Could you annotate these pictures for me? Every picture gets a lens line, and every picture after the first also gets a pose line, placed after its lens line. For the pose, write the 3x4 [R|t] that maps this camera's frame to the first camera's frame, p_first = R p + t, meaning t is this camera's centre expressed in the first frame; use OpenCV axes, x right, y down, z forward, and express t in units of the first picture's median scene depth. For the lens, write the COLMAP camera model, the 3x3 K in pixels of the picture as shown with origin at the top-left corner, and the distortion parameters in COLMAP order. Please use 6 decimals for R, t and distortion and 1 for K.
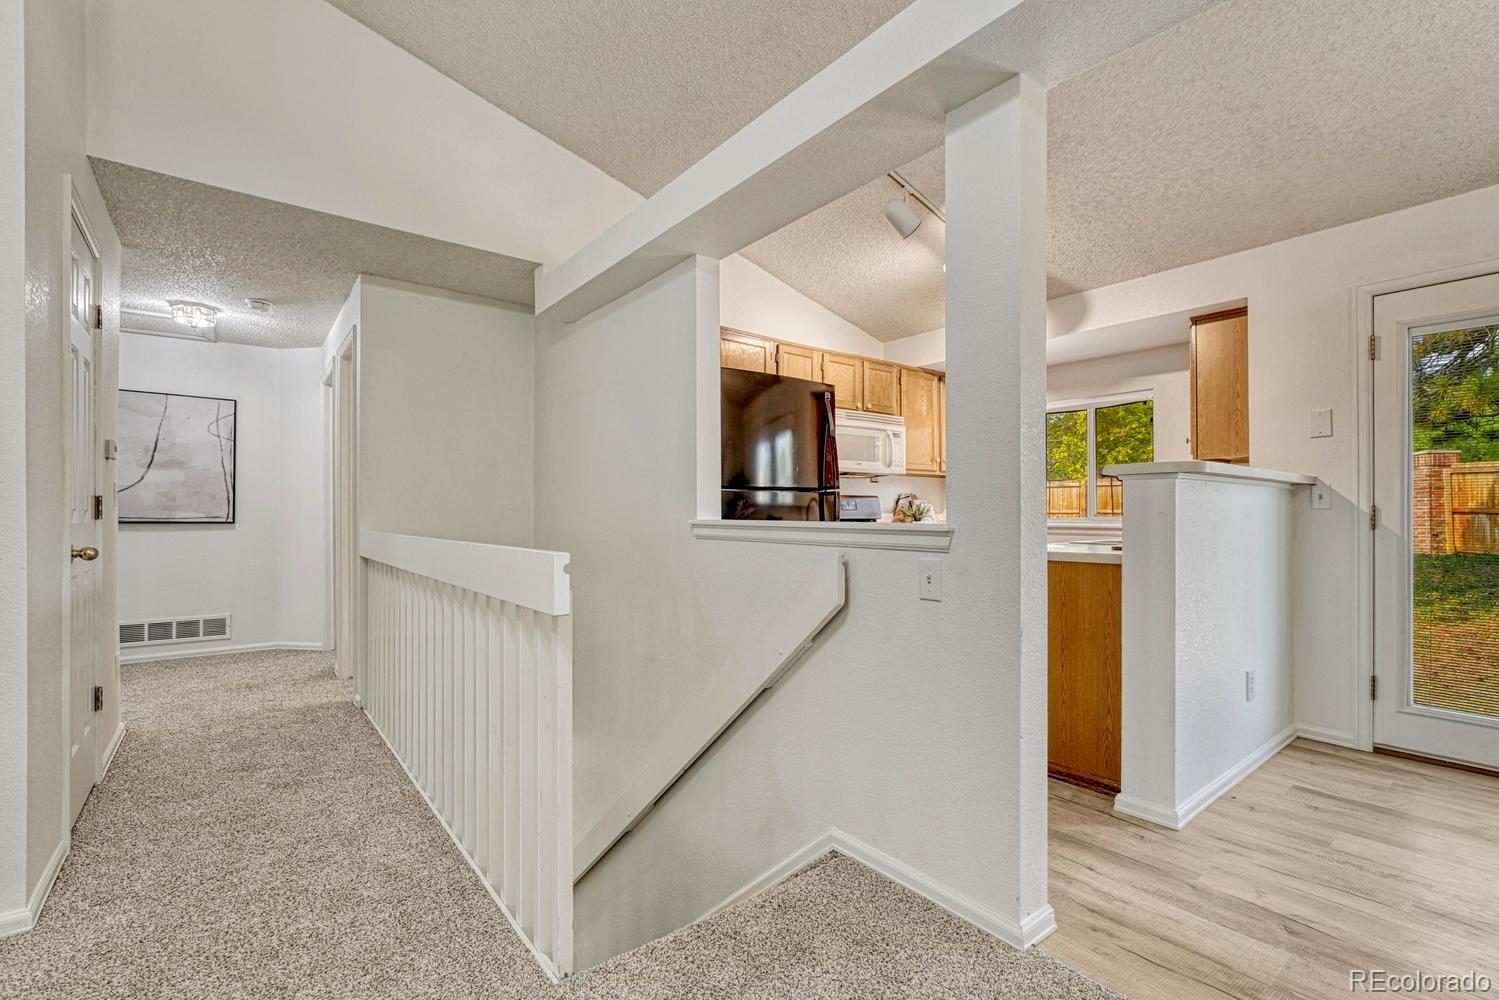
lens RADIAL K [[649.6, 0, 751.1], [0, 649.6, 515.8], [0, 0, 1]] dist [-0.010270, 0.001598]
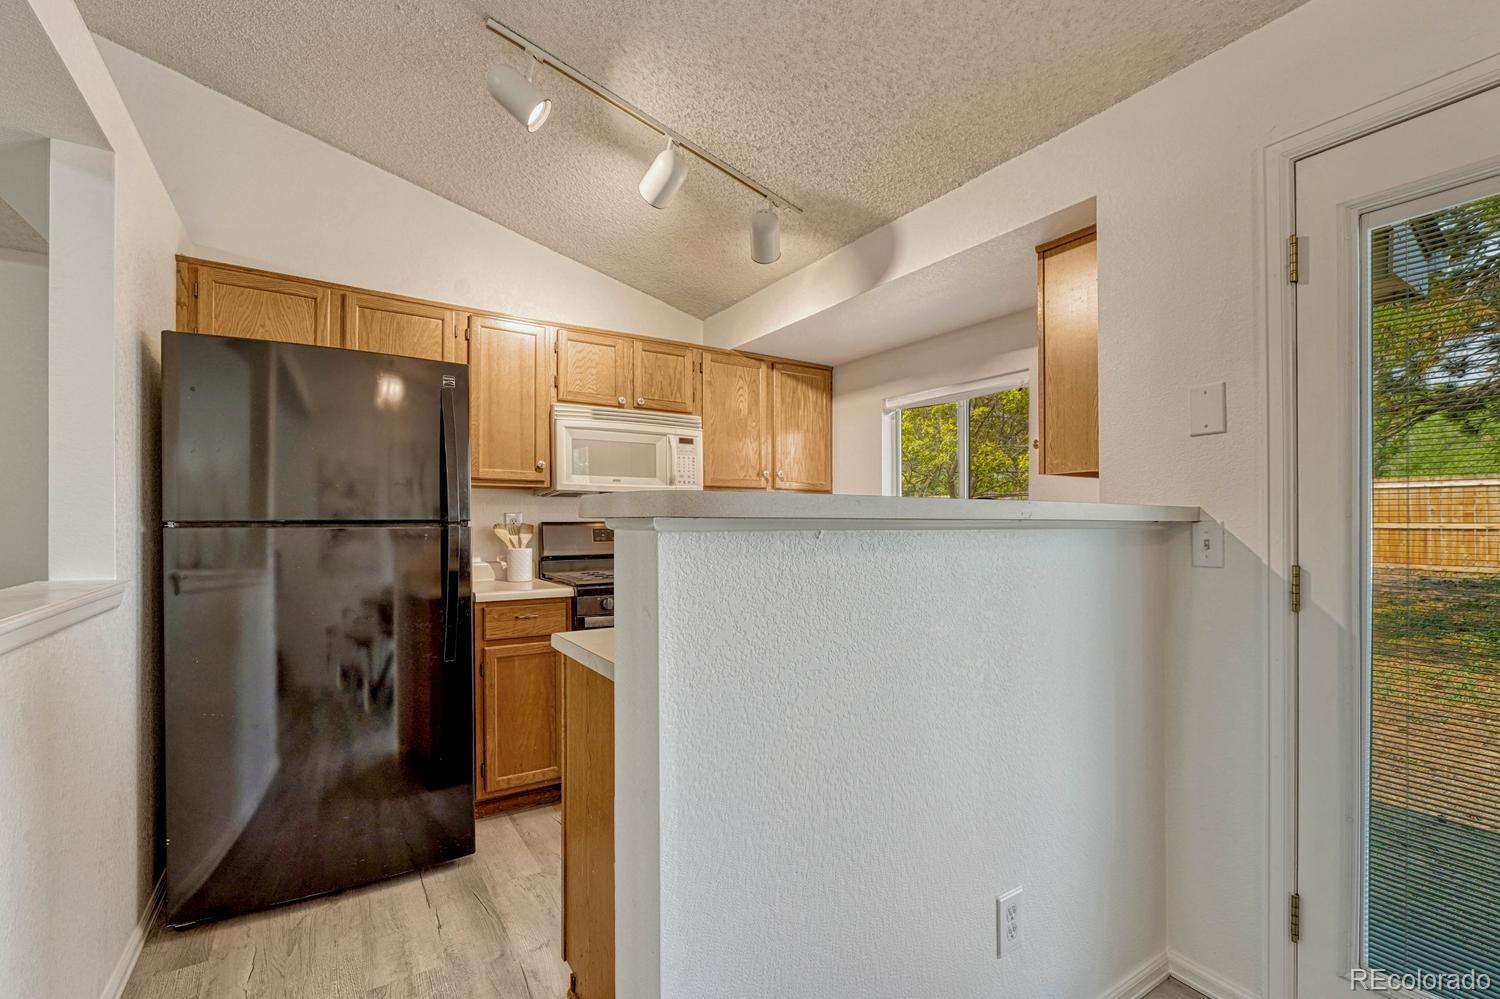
lens RADIAL K [[650.1, 0, 746.3], [0, 650.1, 519.4], [0, 0, 1]] dist [-0.010270, 0.001598]
pose [[0.995656, 0.001113, -0.093102, 0.459801], [-0.001856, 0.999967, -0.007895, -0.038204], [0.093090, 0.008033, 0.995625, 0.354344]]
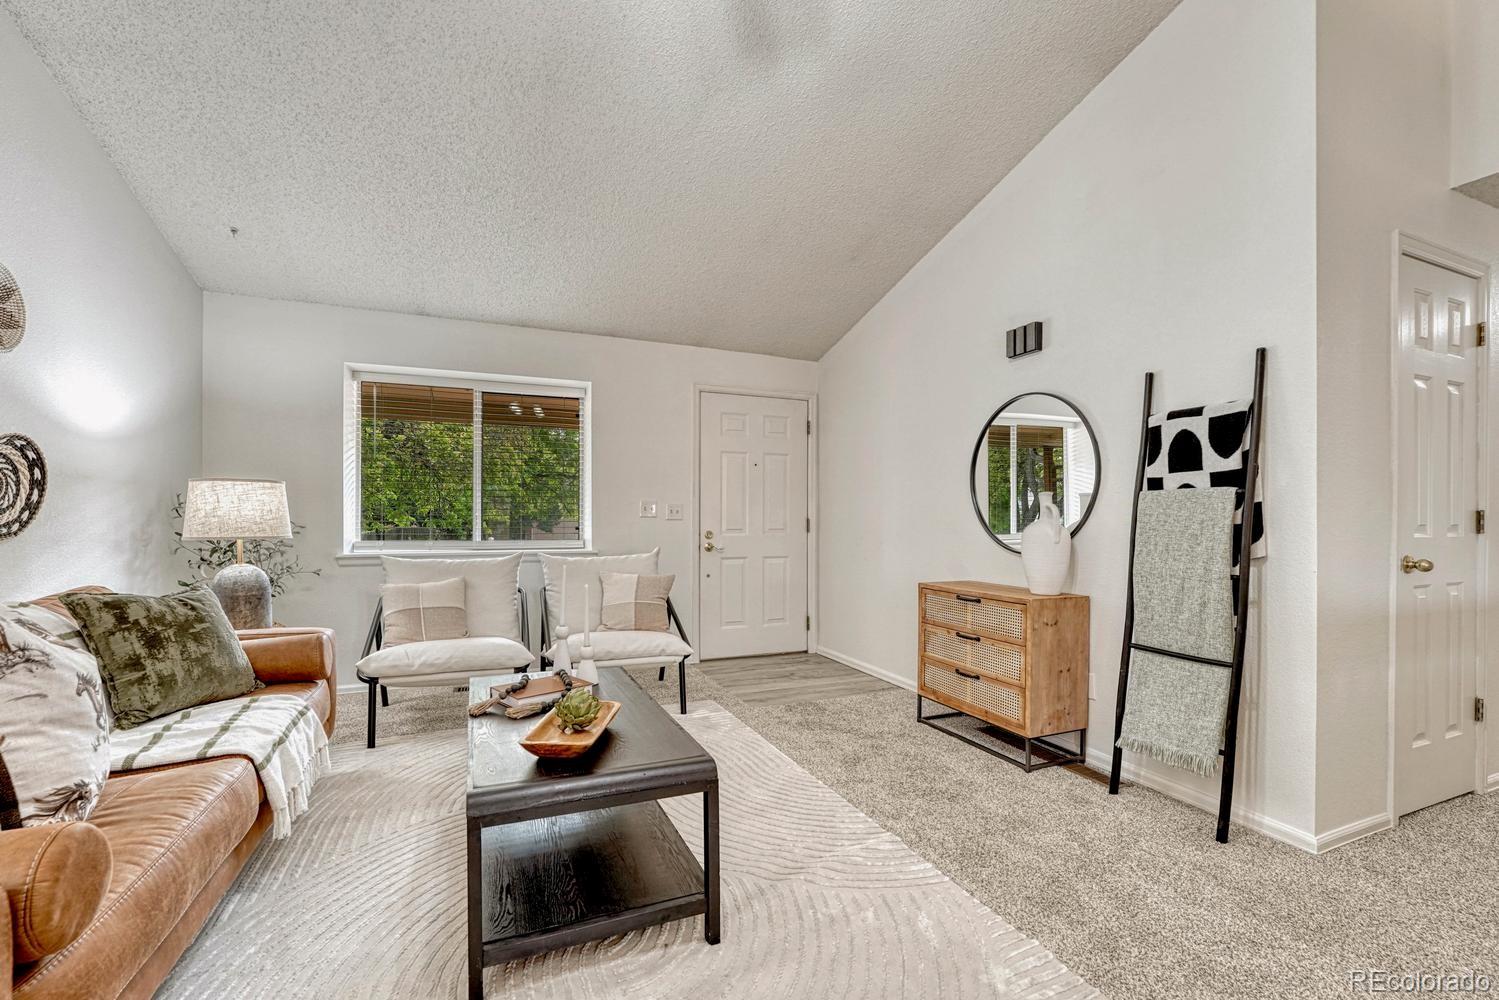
lens RADIAL K [[649.6, 0, 749.9], [0, 649.6, 530.2], [0, 0, 1]] dist [-0.010270, 0.001598]
pose [[-0.269227, 0.012664, -0.962994, 0.176557], [-0.003261, 0.999896, 0.014061, -0.006799], [0.963071, 0.006926, -0.269158, 0.111244]]
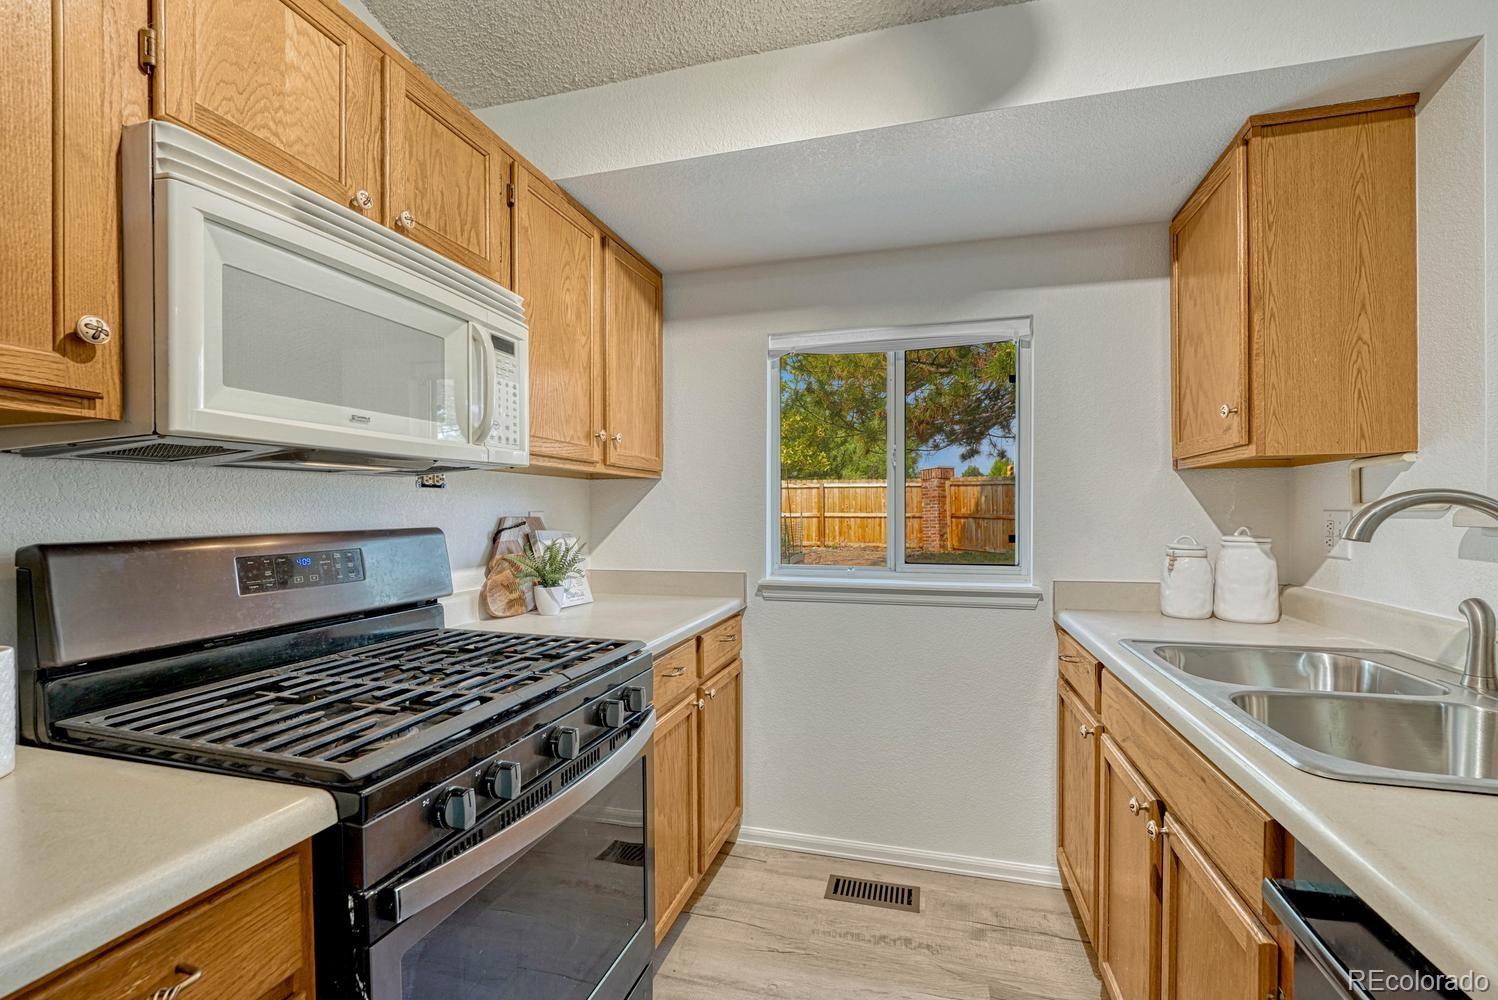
lens RADIAL K [[649.2, 0, 738.0], [0, 649.2, 513.9], [0, 0, 1]] dist [-0.010270, 0.001598]
pose [[0.813639, -0.004142, 0.581355, 0.168943], [0.004336, 0.999990, 0.001057, -0.051649], [-0.581354, 0.001661, 0.813649, 0.859151]]
